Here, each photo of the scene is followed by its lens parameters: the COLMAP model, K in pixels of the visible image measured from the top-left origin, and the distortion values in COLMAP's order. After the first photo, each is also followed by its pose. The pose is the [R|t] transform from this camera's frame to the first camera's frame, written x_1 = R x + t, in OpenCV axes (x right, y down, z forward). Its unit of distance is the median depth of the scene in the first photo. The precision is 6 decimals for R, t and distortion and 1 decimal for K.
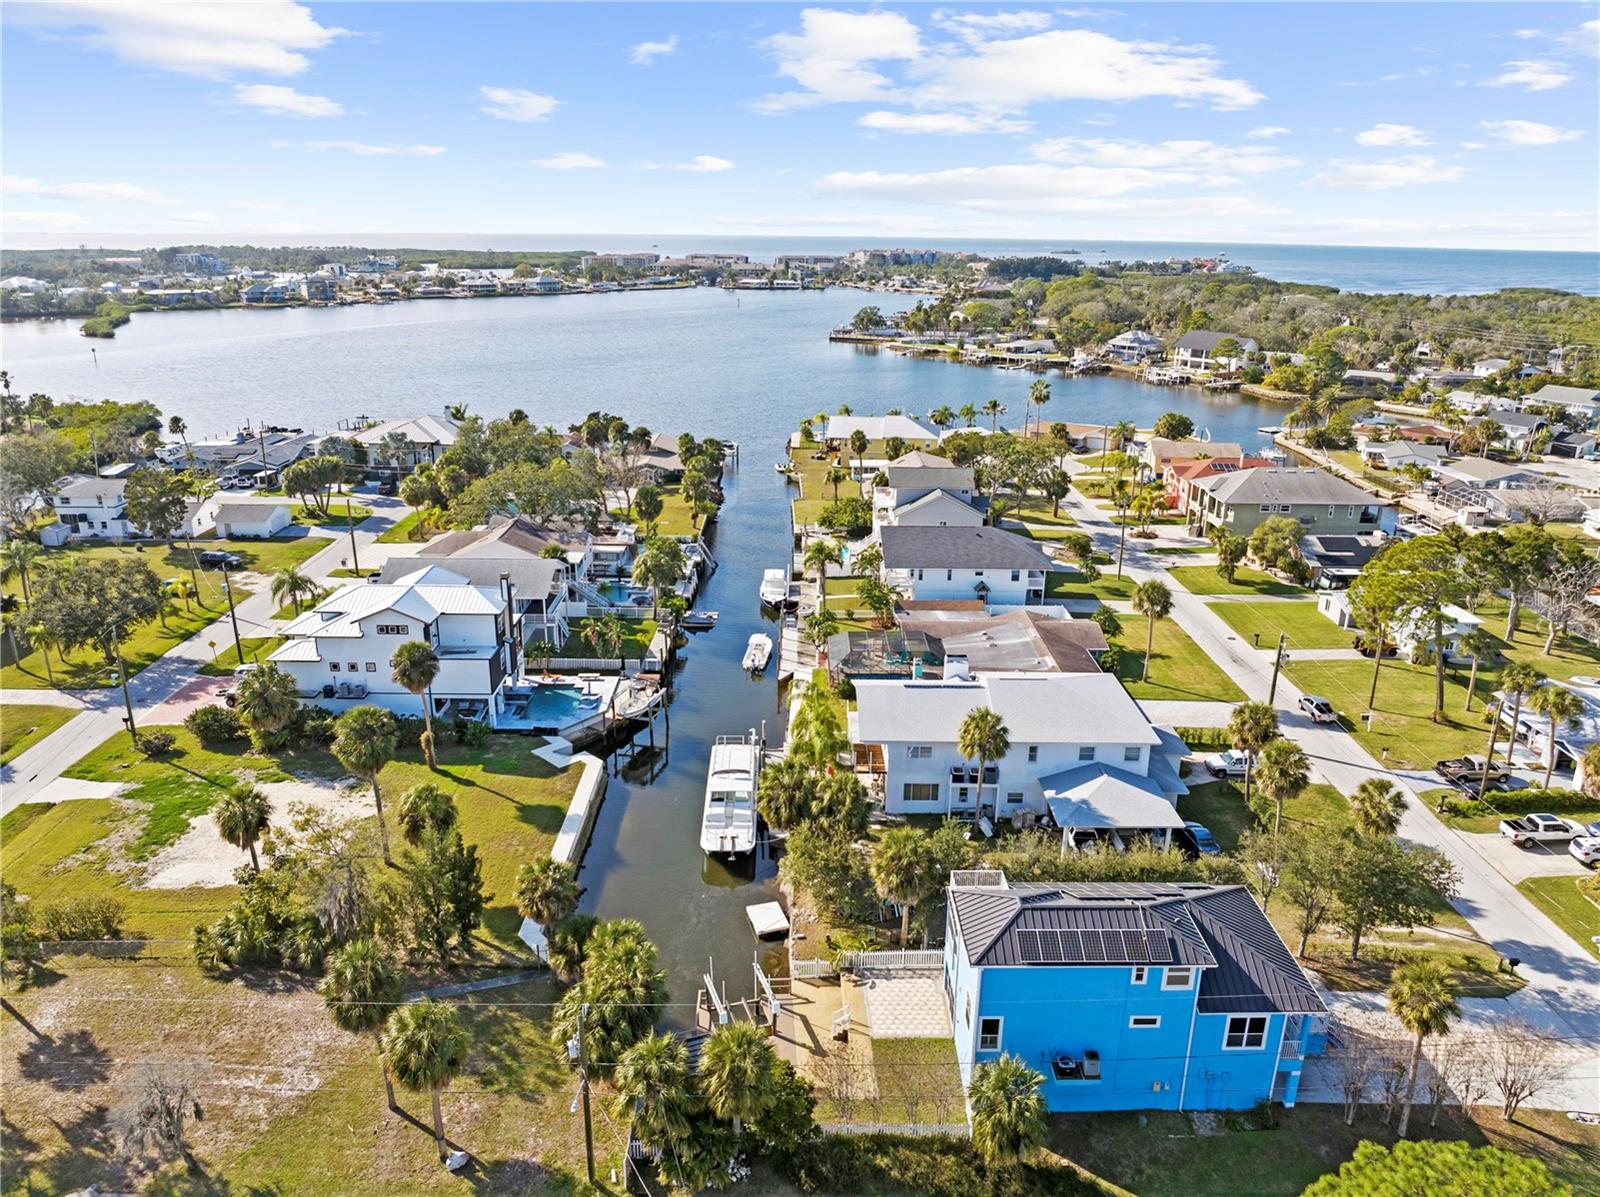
lens RADIAL K [[1130.8, 0, 800.0], [0, 1130.8, 598.5], [0, 0, 1]] dist [-0.037821, -0.000795]
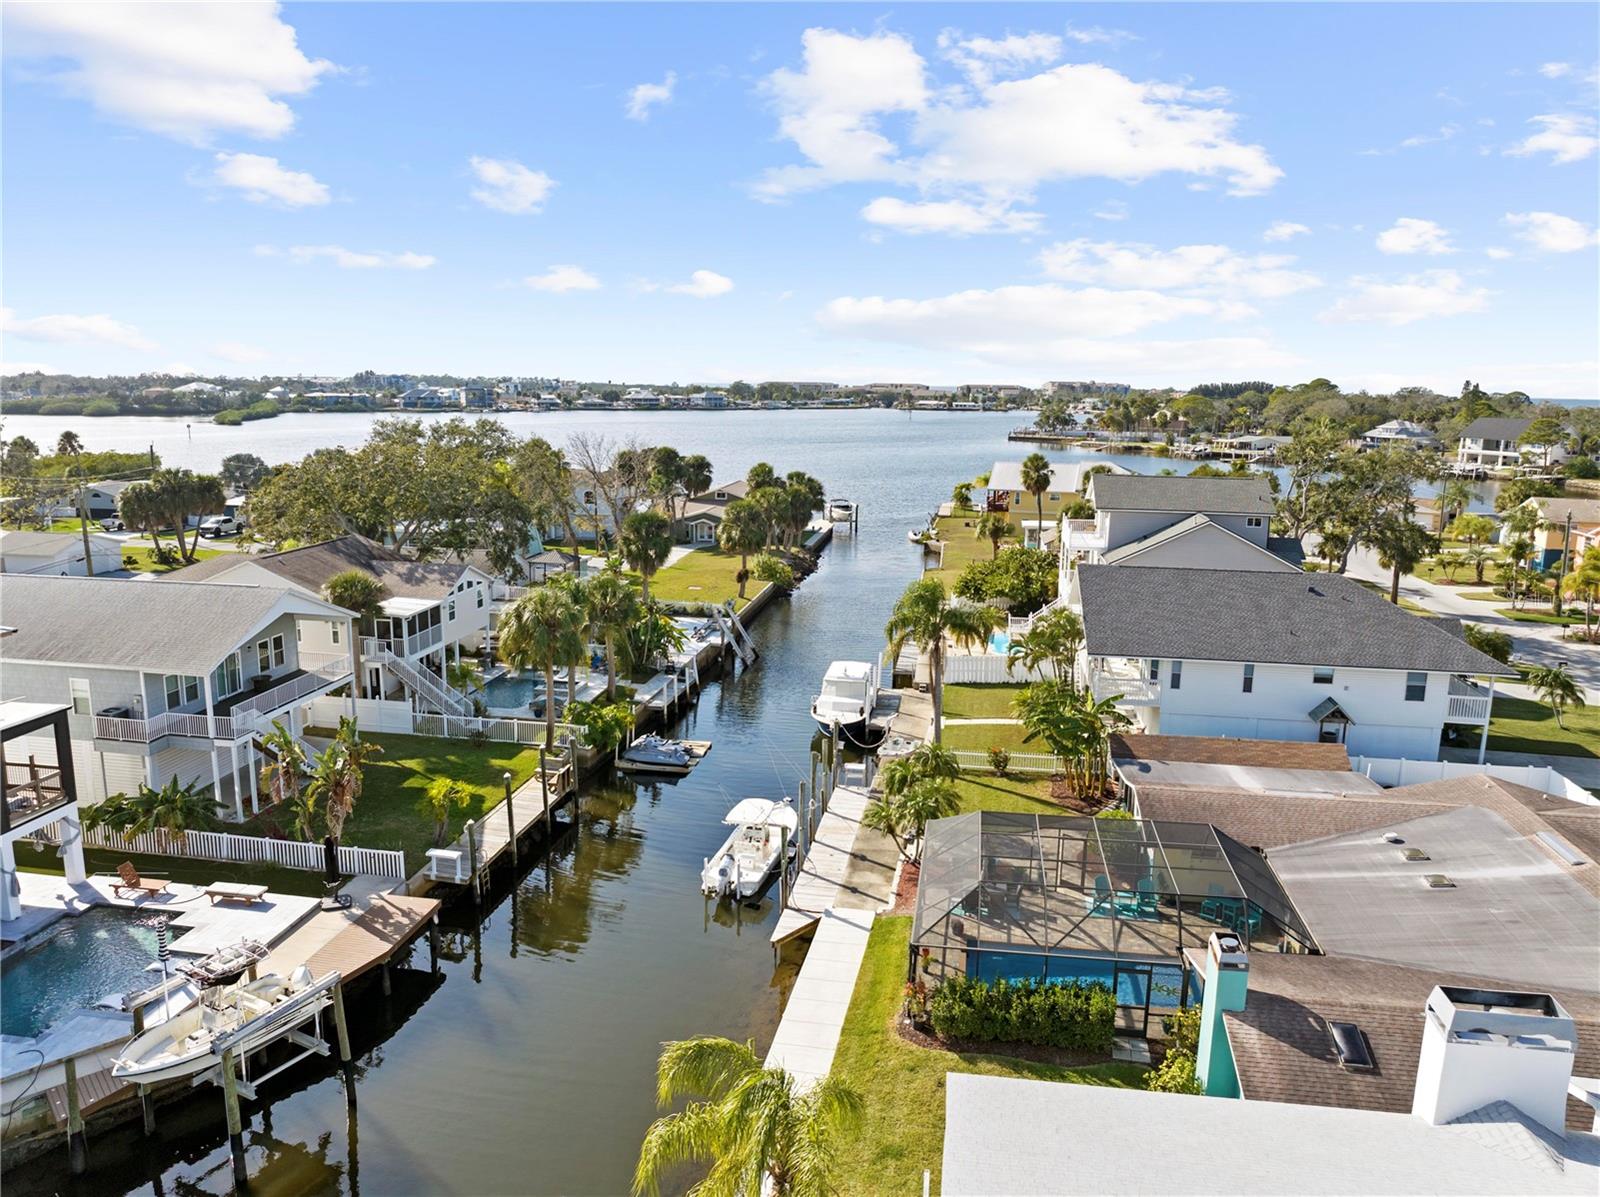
lens RADIAL K [[1130.8, 0, 800.0], [0, 1130.8, 598.5], [0, 0, 1]] dist [-0.037821, -0.000795]
pose [[0.986857, 0.033831, -0.158014, 0.031312], [-0.053542, 0.991060, -0.122202, 0.007967], [0.152467, 0.129057, 0.979846, 0.507942]]
